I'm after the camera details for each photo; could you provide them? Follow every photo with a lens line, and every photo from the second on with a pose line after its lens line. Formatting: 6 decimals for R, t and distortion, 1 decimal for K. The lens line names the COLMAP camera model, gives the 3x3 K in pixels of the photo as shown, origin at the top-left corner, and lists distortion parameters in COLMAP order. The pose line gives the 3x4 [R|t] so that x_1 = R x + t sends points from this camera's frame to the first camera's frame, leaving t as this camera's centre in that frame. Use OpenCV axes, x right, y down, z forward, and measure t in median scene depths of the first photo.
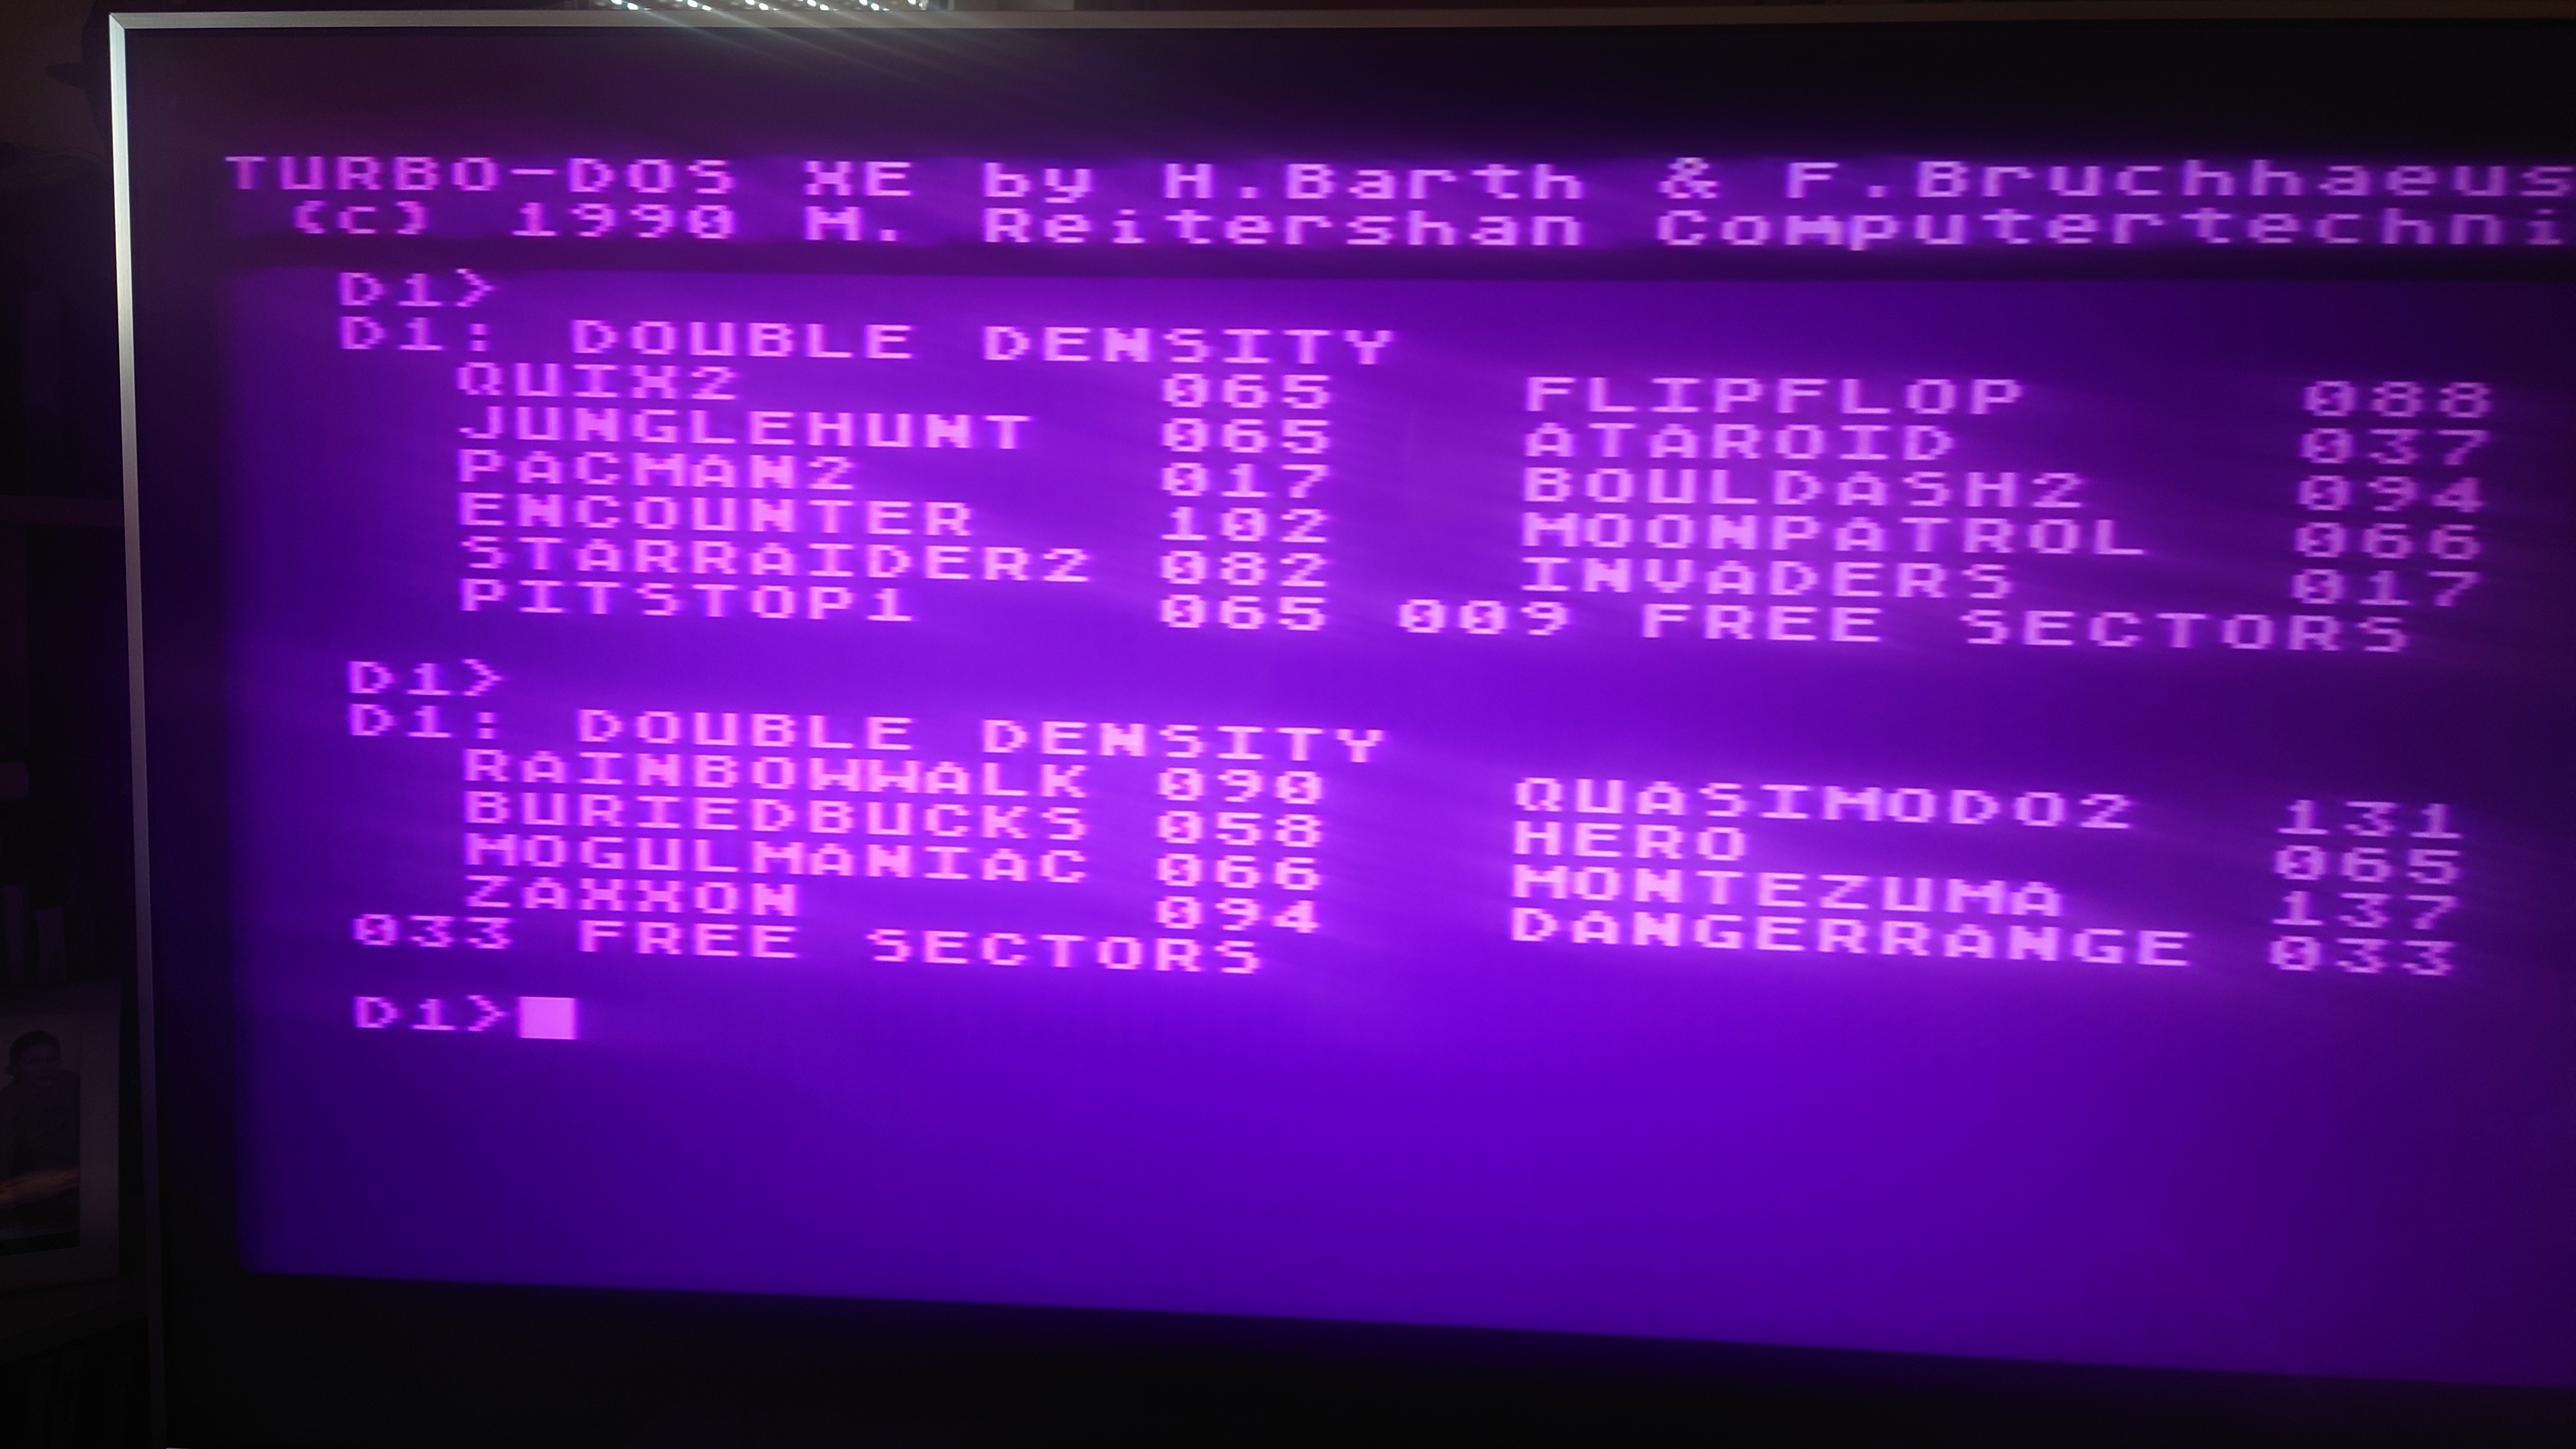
lens RADIAL K [[1076.3, 0, 1311.8], [0, 1076.3, 648.5], [0, 0, 1]] dist [-0.011564, -0.003466]
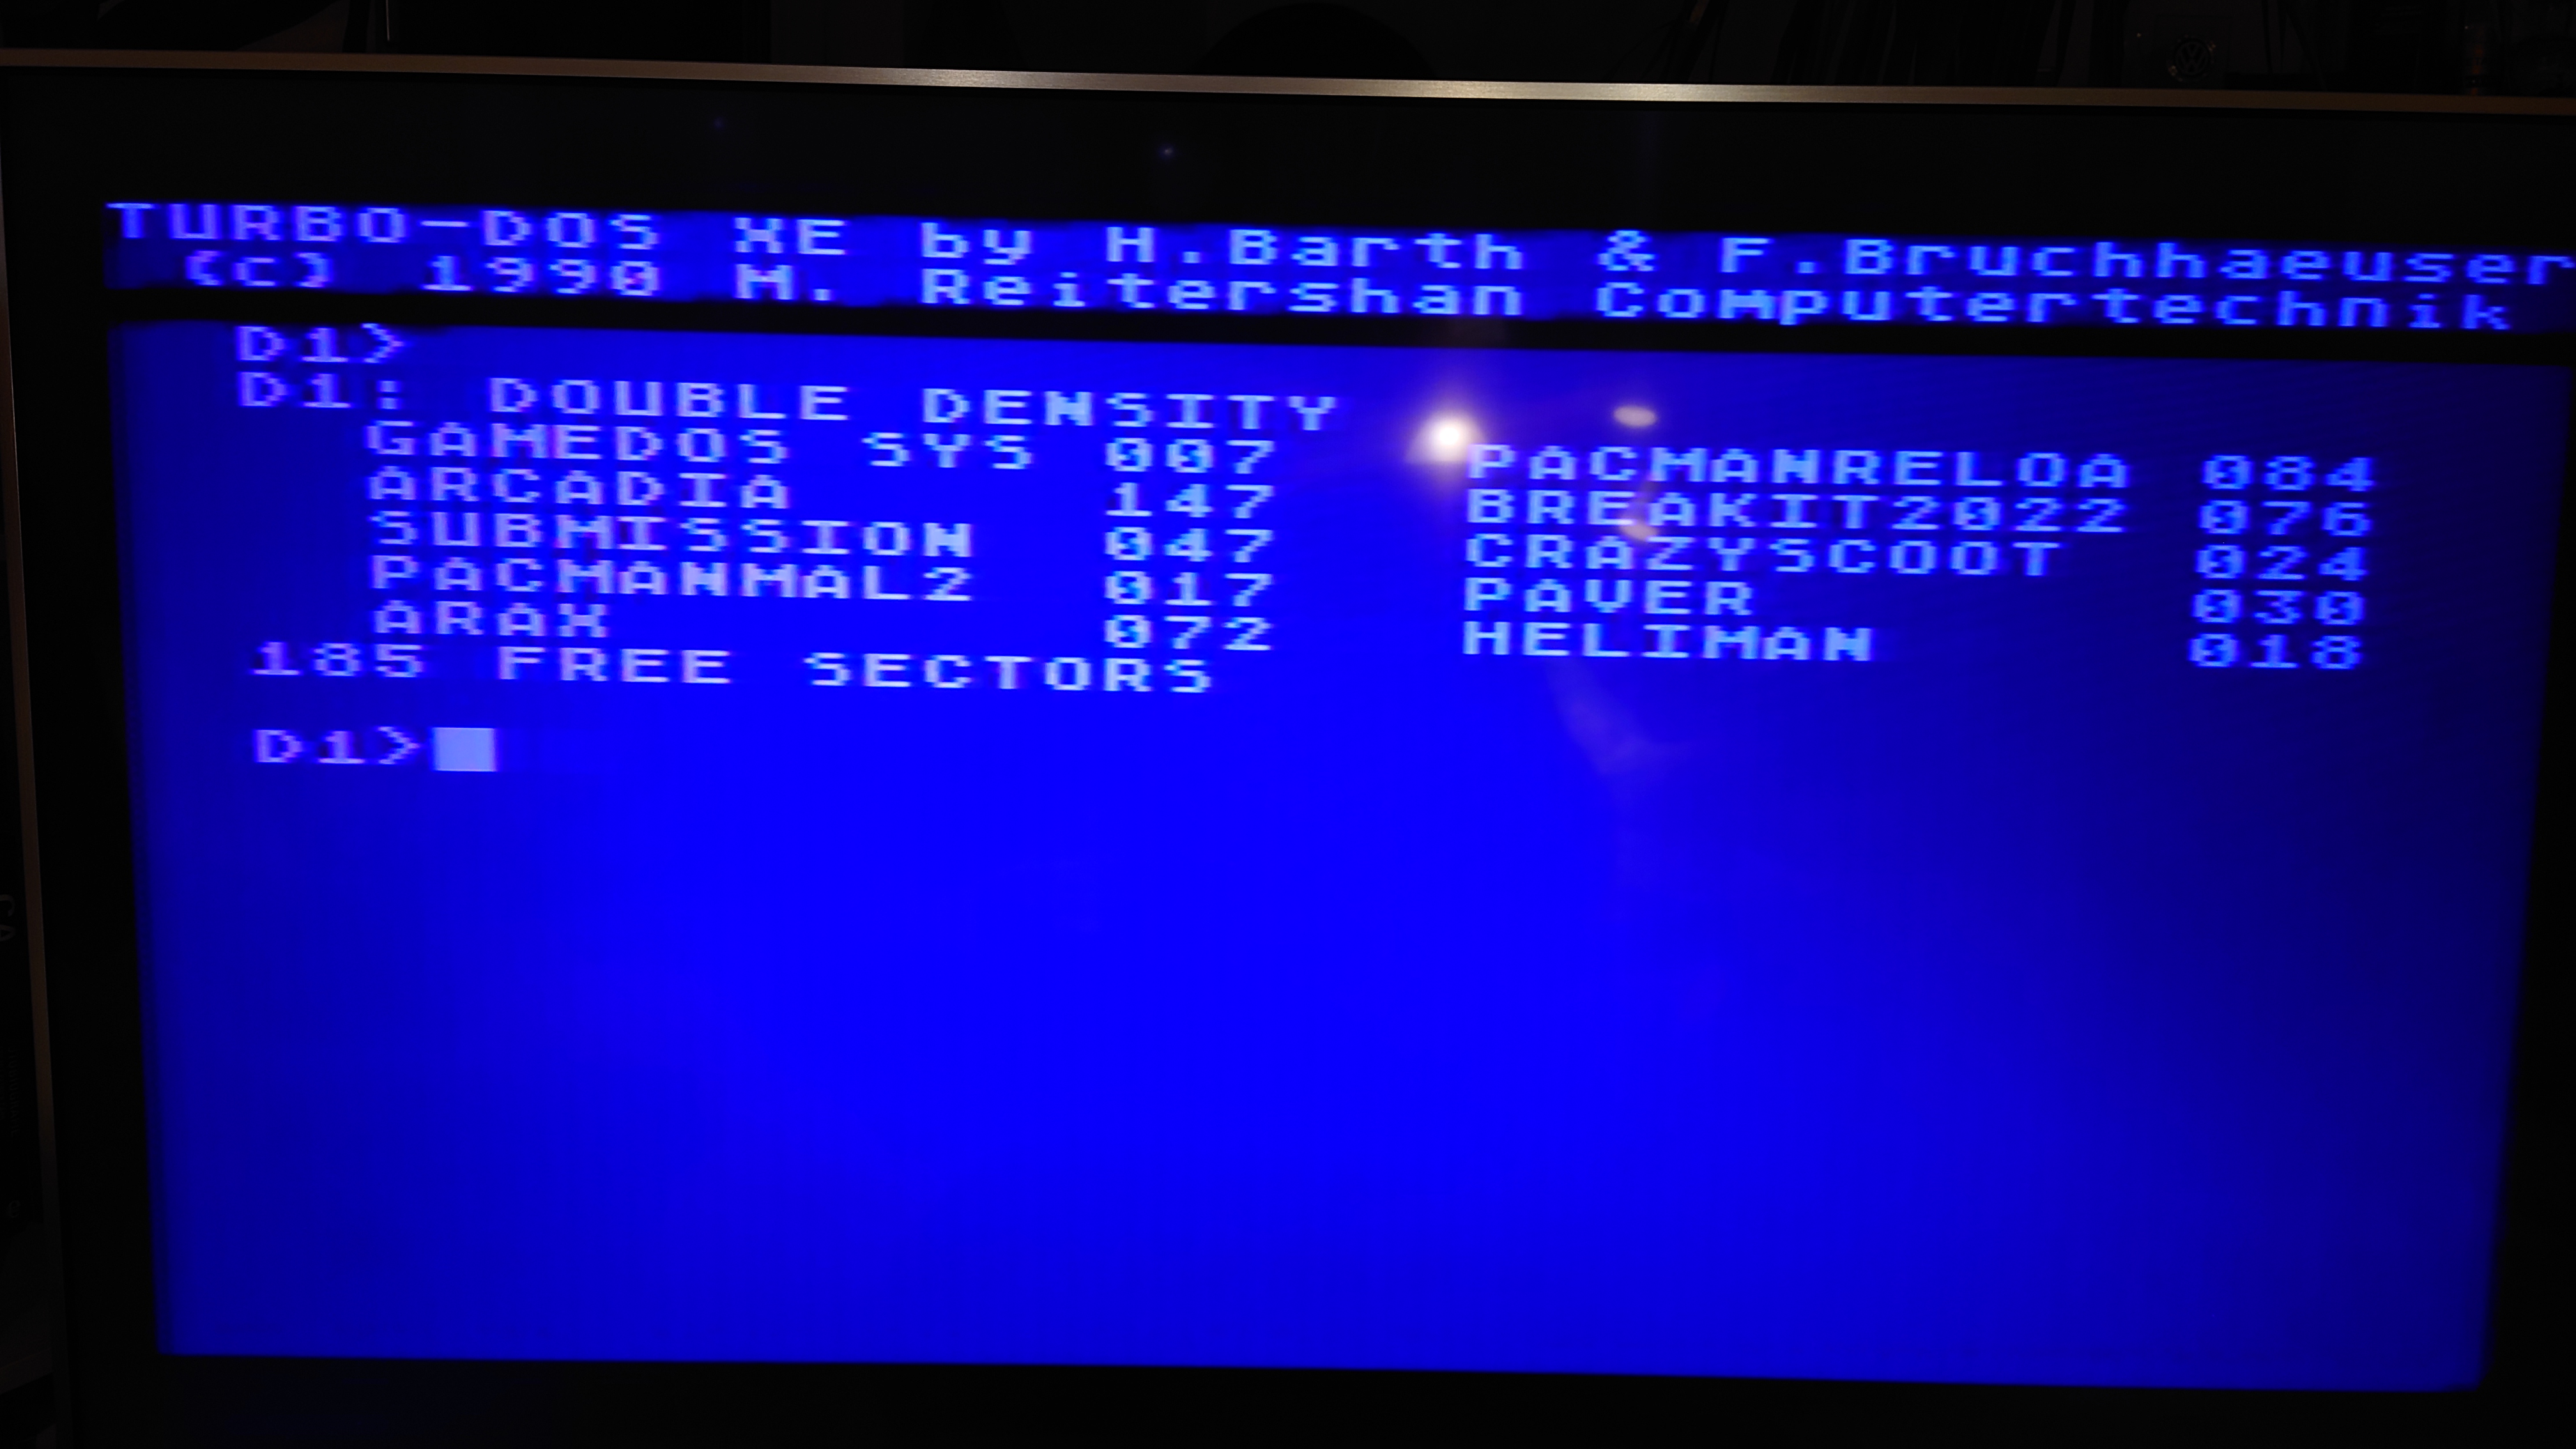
lens RADIAL K [[1076.3, 0, 1315.6], [0, 1076.3, 619.7], [0, 0, 1]] dist [-0.011564, -0.003466]
pose [[0.998595, -0.004457, 0.052809, 0.002075], [0.003710, 0.999892, 0.014230, -0.101584], [-0.052867, -0.014014, 0.998503, -0.006189]]
